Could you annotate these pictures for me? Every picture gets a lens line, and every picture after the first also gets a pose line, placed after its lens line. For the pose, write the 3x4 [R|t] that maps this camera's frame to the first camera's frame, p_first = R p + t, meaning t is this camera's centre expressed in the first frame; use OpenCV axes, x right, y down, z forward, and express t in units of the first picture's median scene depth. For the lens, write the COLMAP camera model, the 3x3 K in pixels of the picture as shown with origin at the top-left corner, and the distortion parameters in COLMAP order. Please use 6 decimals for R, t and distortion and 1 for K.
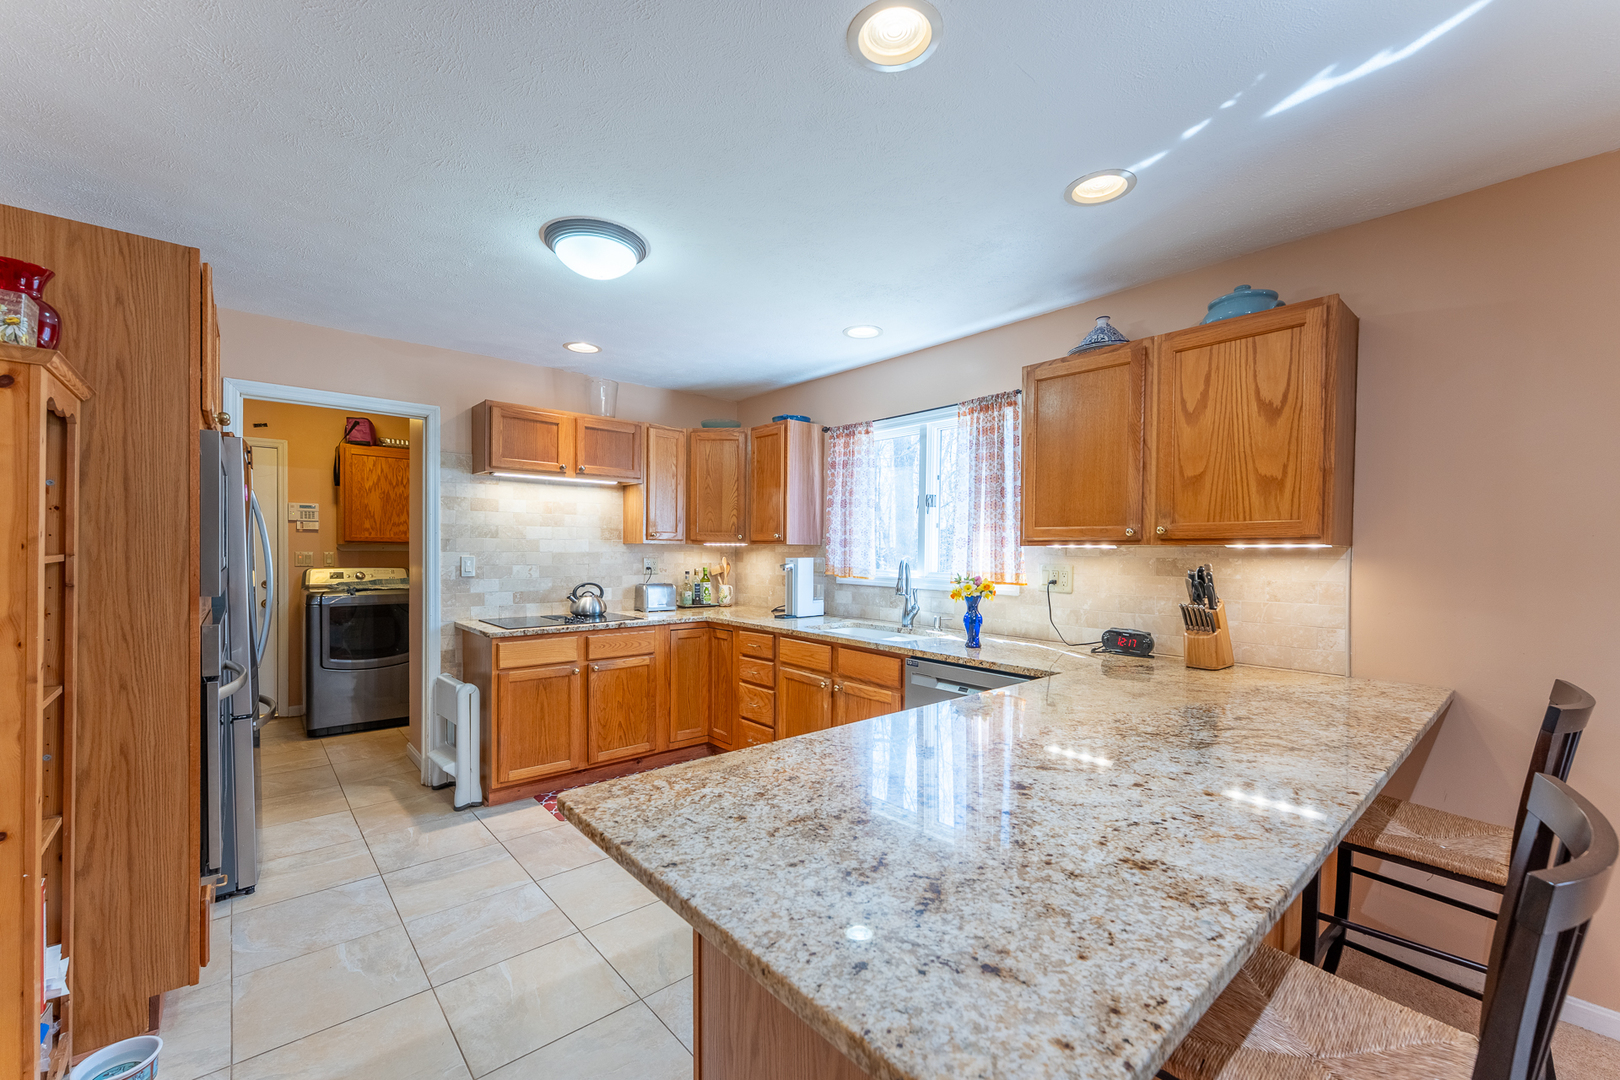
lens RADIAL K [[652.9, 0, 802.2], [0, 652.9, 554.8], [0, 0, 1]] dist [-0.006323, 0.000272]
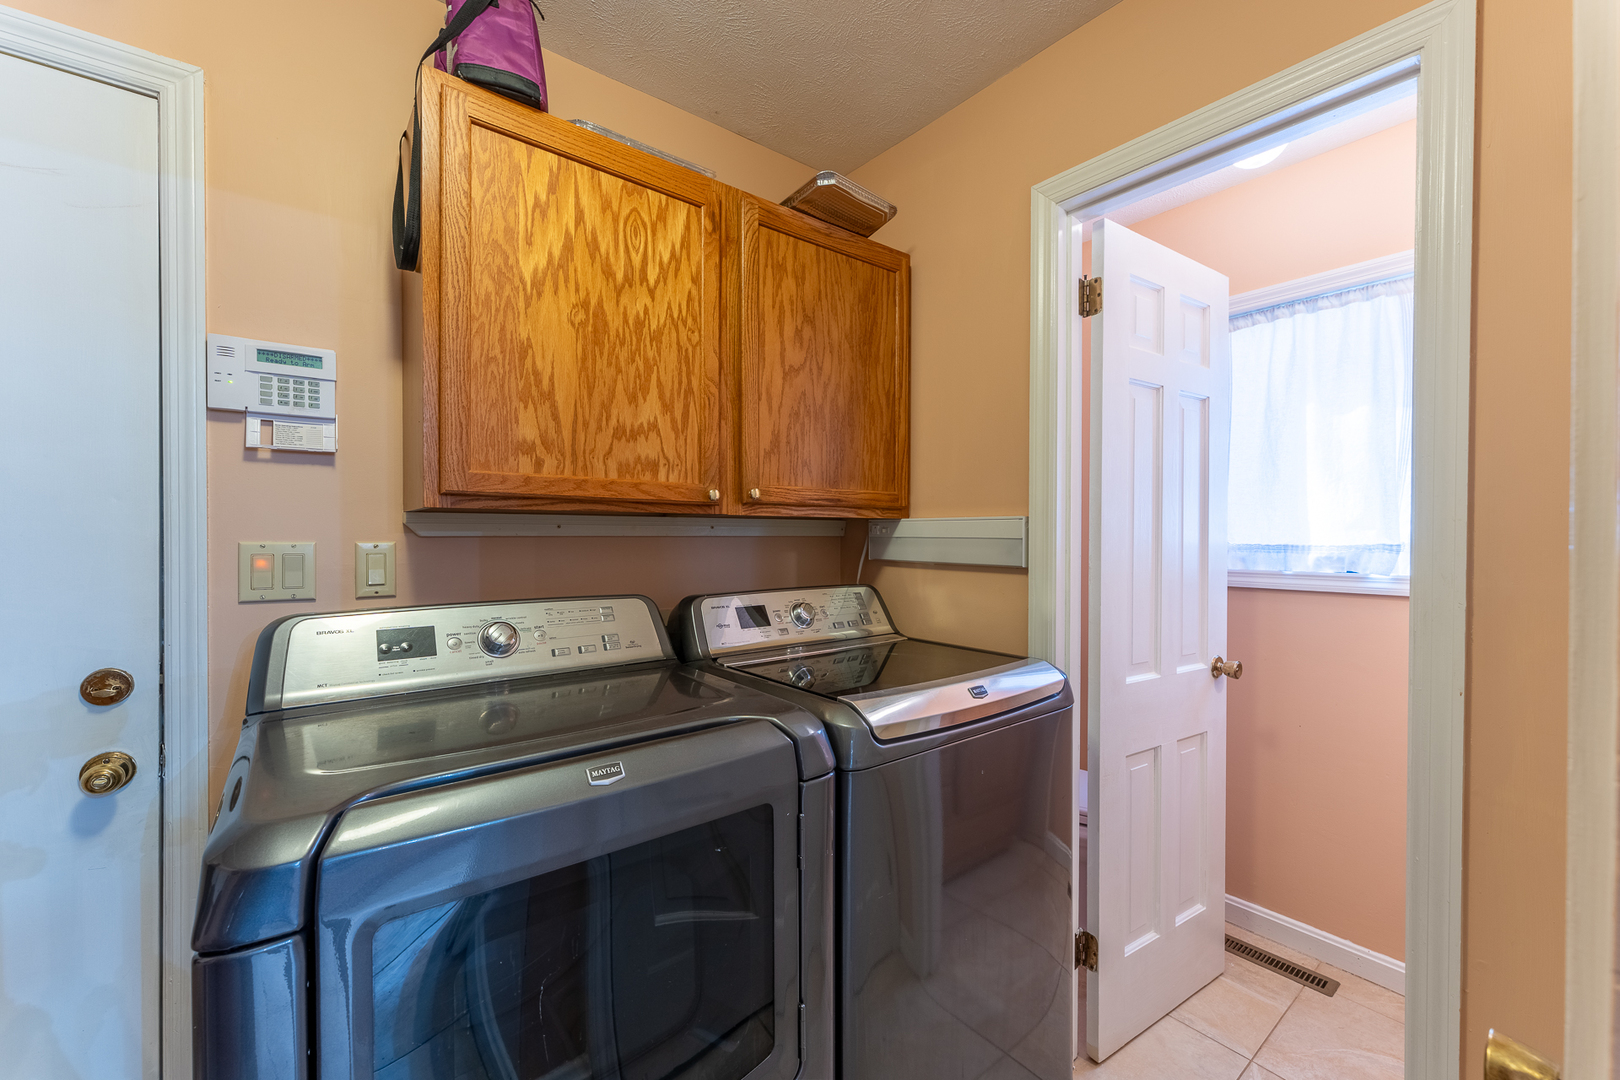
lens RADIAL K [[652.9, 0, 815.6], [0, 652.9, 532.8], [0, 0, 1]] dist [-0.006323, 0.000272]
pose [[0.998625, -0.011865, -0.051065, -0.546540], [0.011077, 0.999815, -0.015698, -0.001693], [0.051242, 0.015110, 0.998572, 0.760033]]
